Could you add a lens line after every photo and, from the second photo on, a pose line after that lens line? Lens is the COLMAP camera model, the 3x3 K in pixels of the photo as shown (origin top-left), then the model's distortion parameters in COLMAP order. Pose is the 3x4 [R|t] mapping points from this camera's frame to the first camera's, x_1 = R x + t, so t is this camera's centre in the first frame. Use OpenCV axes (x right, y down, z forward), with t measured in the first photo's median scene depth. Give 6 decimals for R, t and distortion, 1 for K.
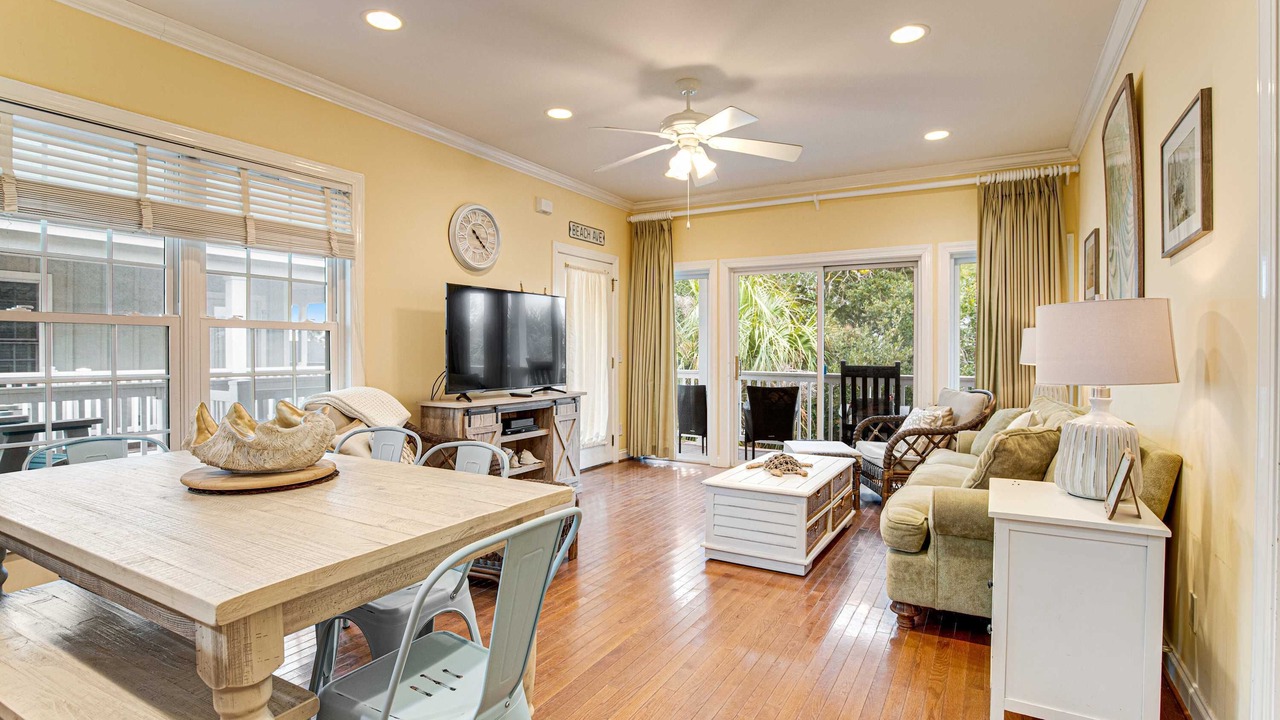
lens RADIAL K [[639.2, 0, 633.8], [0, 639.2, 355.9], [0, 0, 1]] dist [-0.029222, 0.000393]
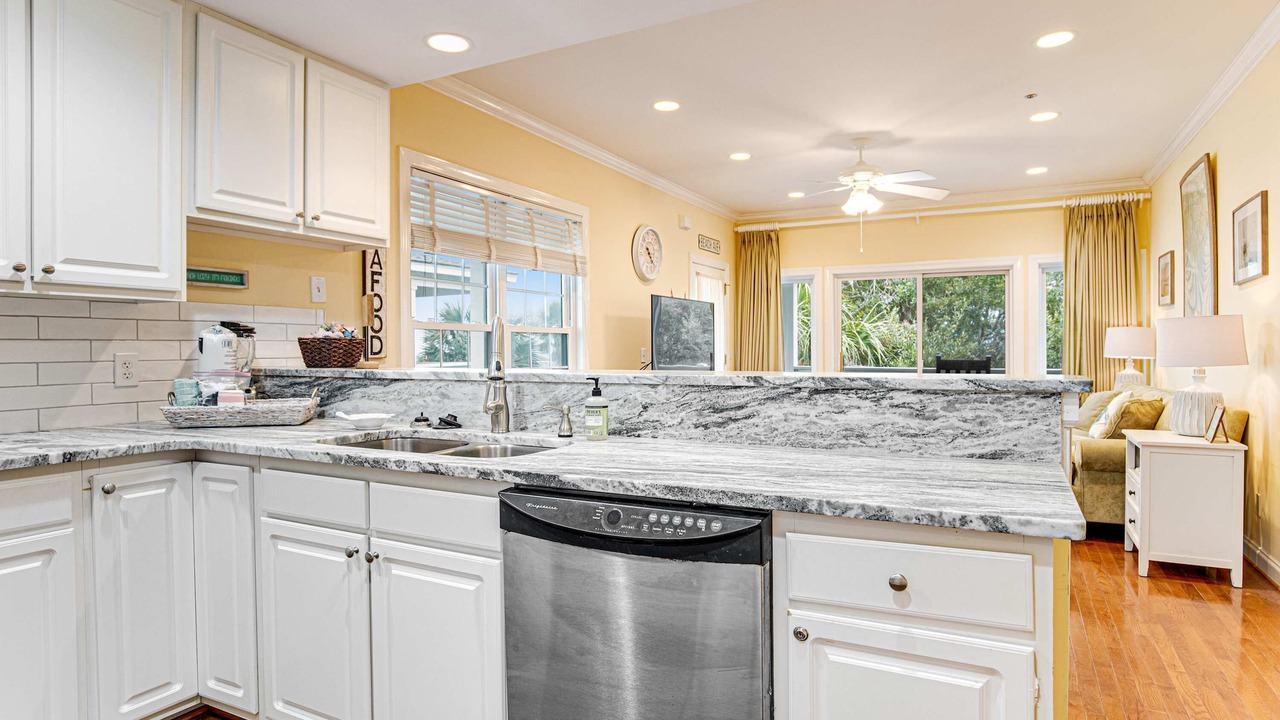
lens RADIAL K [[701.0, 0, 638.1], [0, 701.0, 354.0], [0, 0, 1]] dist [-0.016809, -0.000140]
pose [[0.999747, -0.007369, 0.021250, -0.286261], [0.007359, 0.999973, 0.000565, 0.000054], [-0.021253, -0.000408, 0.999774, -0.292459]]
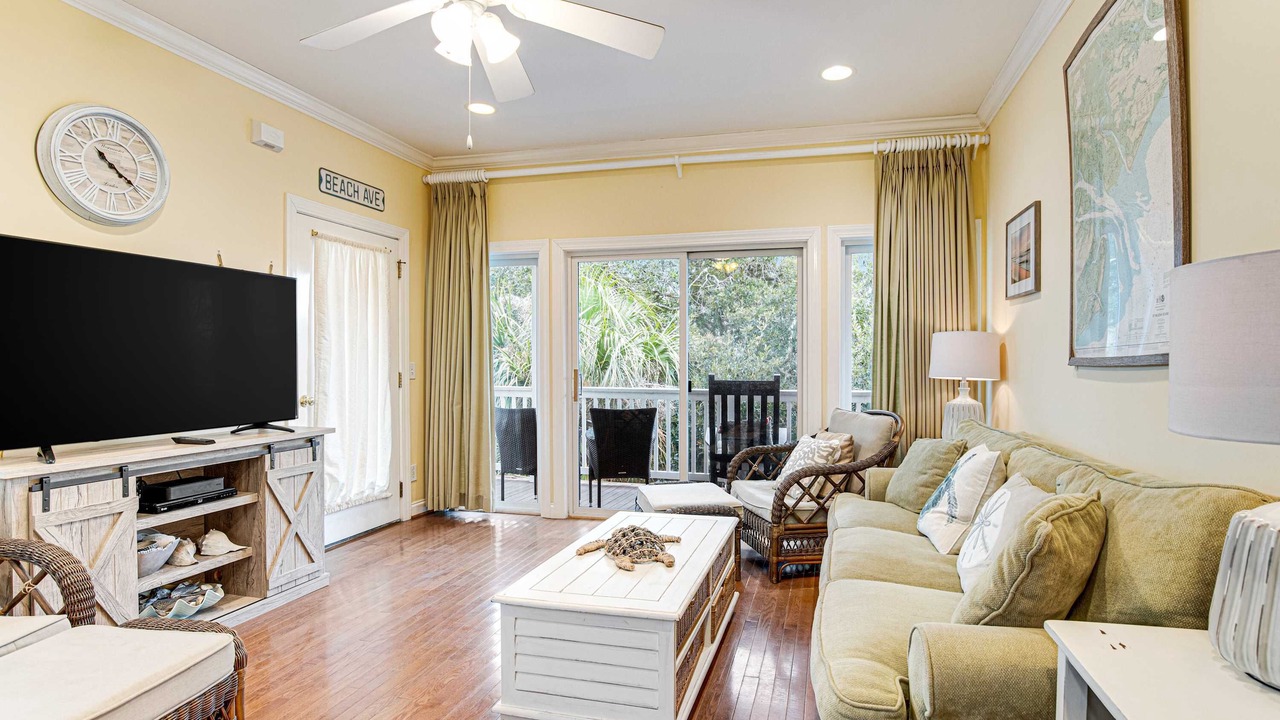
lens RADIAL K [[675.5, 0, 701.1], [0, 675.5, 361.6], [0, 0, 1]] dist [-0.016387, -0.000334]
pose [[0.948390, -0.003692, 0.317085, 0.064004], [0.006199, 0.999957, -0.006896, -0.003098], [-0.317045, 0.008506, 0.948372, 0.261628]]
